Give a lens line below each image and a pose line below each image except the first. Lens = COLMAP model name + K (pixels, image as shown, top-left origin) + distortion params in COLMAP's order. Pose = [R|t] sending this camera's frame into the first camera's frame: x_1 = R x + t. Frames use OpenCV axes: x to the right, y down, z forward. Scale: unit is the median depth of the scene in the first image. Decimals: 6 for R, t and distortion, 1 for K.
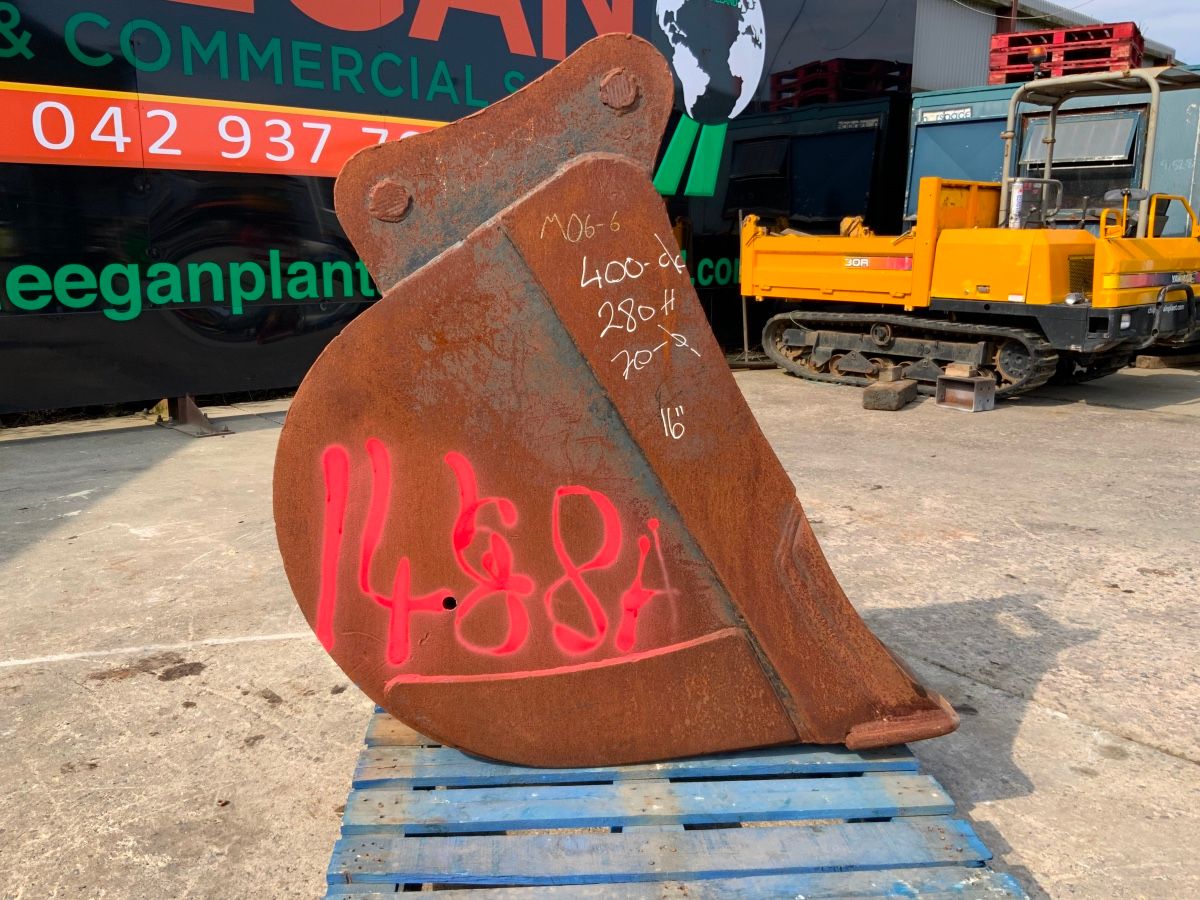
lens RADIAL K [[989.9, 0, 597.8], [0, 989.9, 452.5], [0, 0, 1]] dist [0.088326, -0.174525]
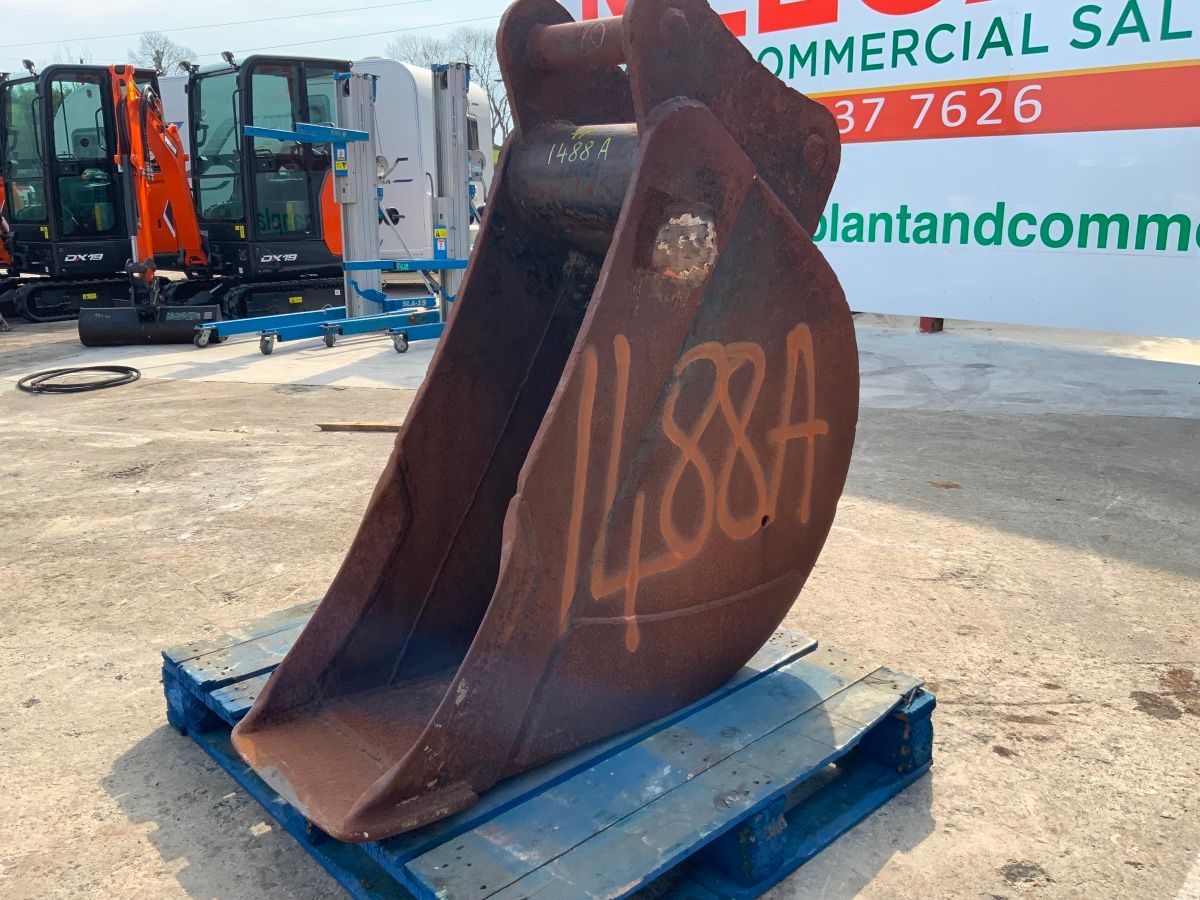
lens RADIAL K [[989.9, 0, 597.8], [0, 989.9, 452.5], [0, 0, 1]] dist [0.088326, -0.174525]
pose [[-0.791795, 0.152867, -0.591347, 0.436552], [-0.125431, 0.906842, 0.402373, -0.263387], [0.597768, 0.392771, -0.698859, 1.264178]]
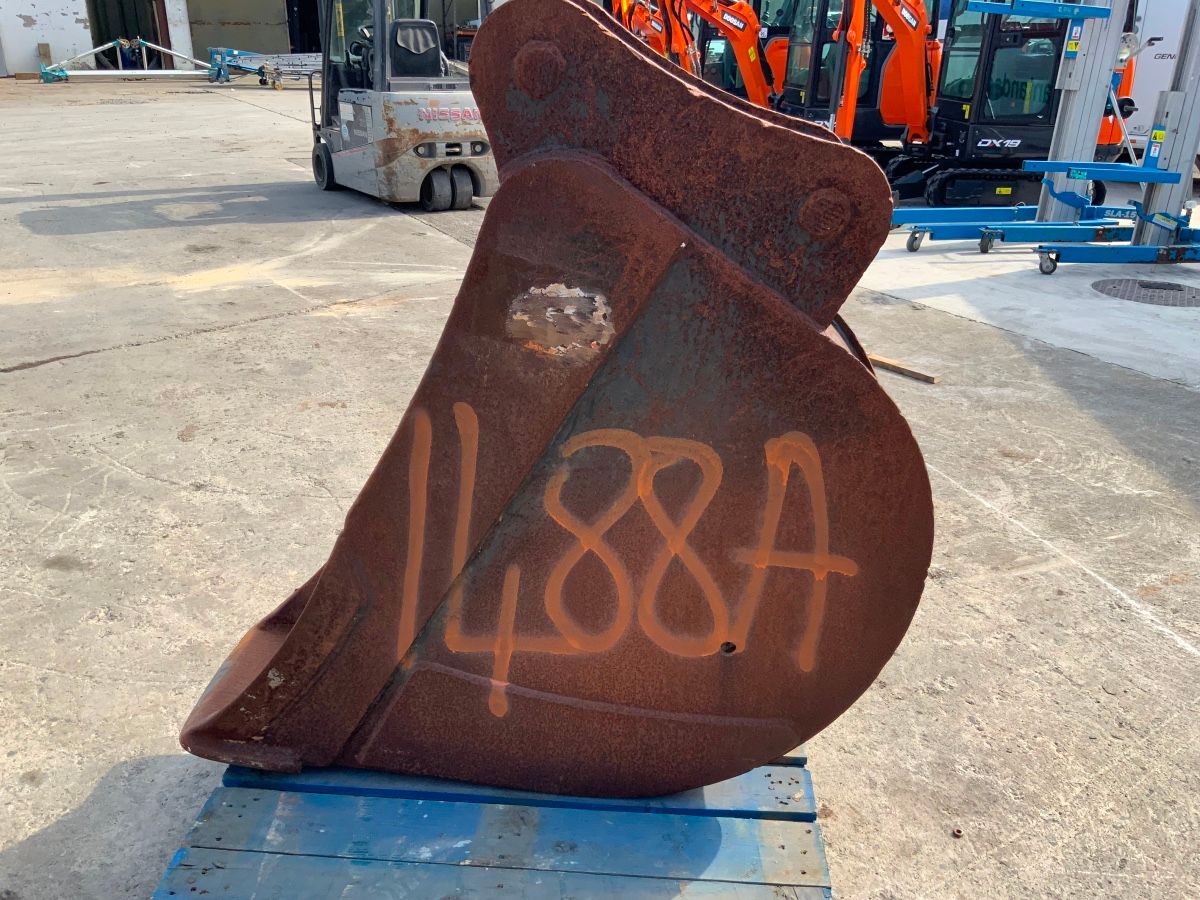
lens RADIAL K [[993.2, 0, 600.0], [0, 993.2, 450.0], [0, 0, 1]] dist [0.088042, -0.172787]
pose [[-0.987835, -0.080983, 0.132752, -0.109263], [0.009284, 0.821456, 0.570196, -0.386197], [-0.155226, 0.564493, -0.810711, 1.278381]]
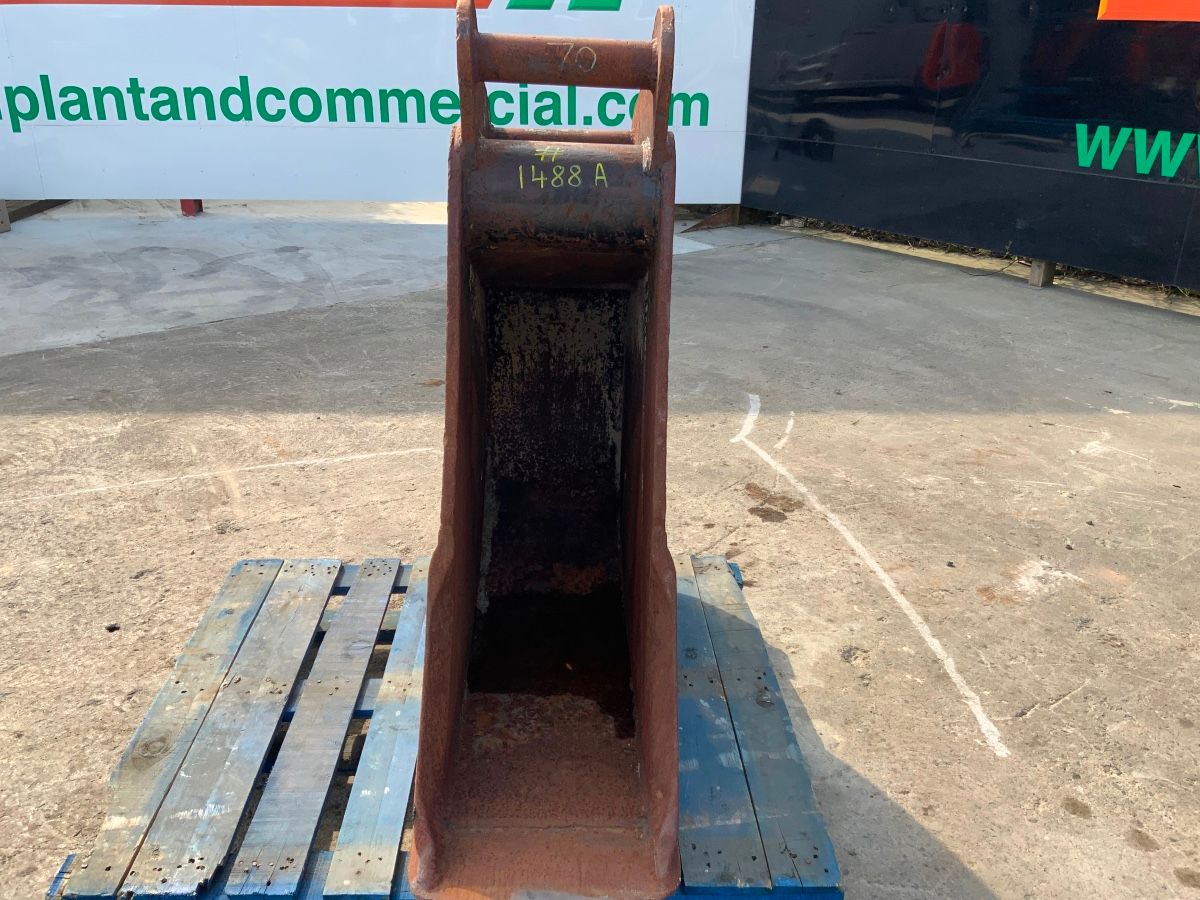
lens RADIAL K [[989.9, 0, 597.8], [0, 989.9, 452.5], [0, 0, 1]] dist [0.088326, -0.174525]
pose [[-0.044819, 0.385557, -0.921595, 0.689789], [-0.227136, 0.894428, 0.385238, -0.270997], [0.972831, 0.226593, 0.047487, 0.750366]]
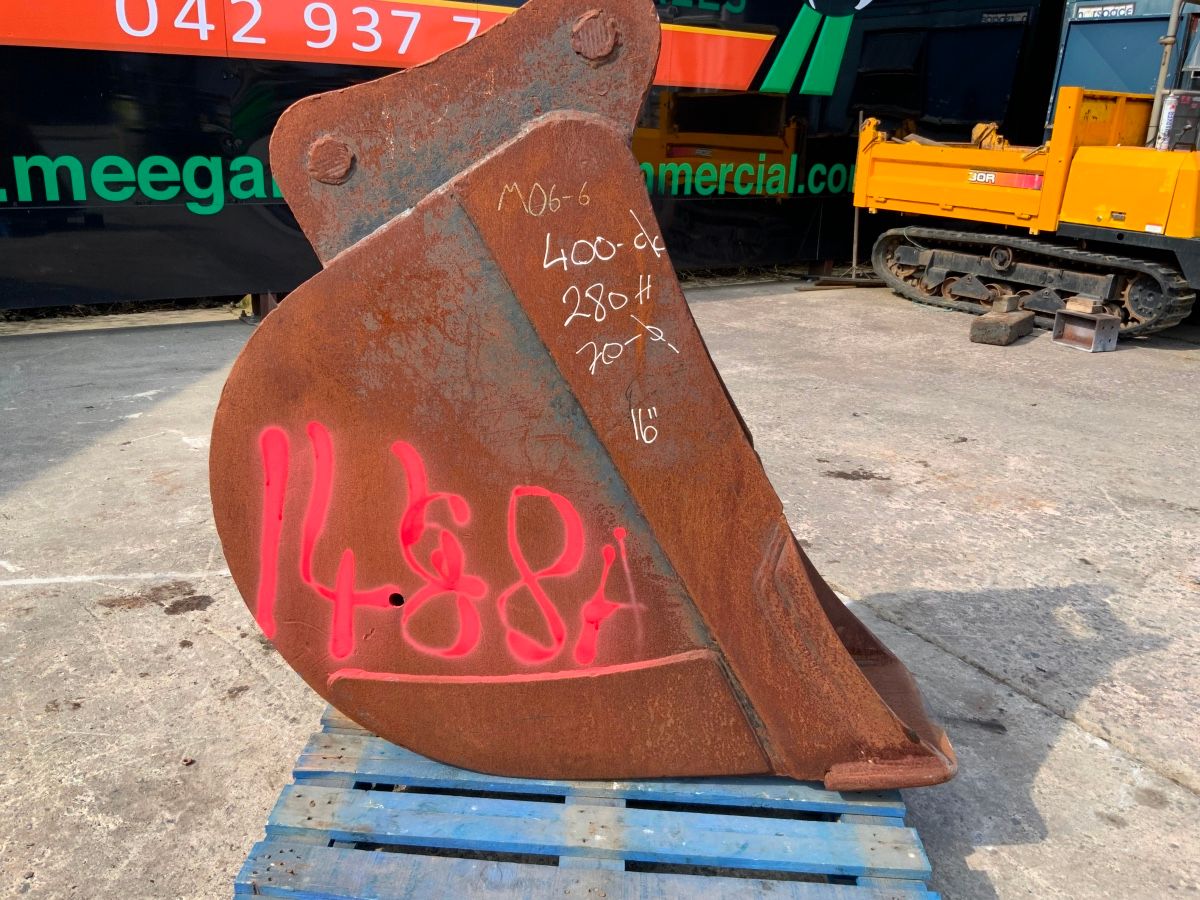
lens RADIAL K [[988.8, 0, 597.6], [0, 988.8, 451.9], [0, 0, 1]] dist [0.081076, -0.157936]
pose [[0.991408, 0.070349, -0.110274, 0.090359], [-0.058005, 0.992081, 0.111404, -0.069407], [0.117238, -0.104051, 0.987638, 0.082801]]
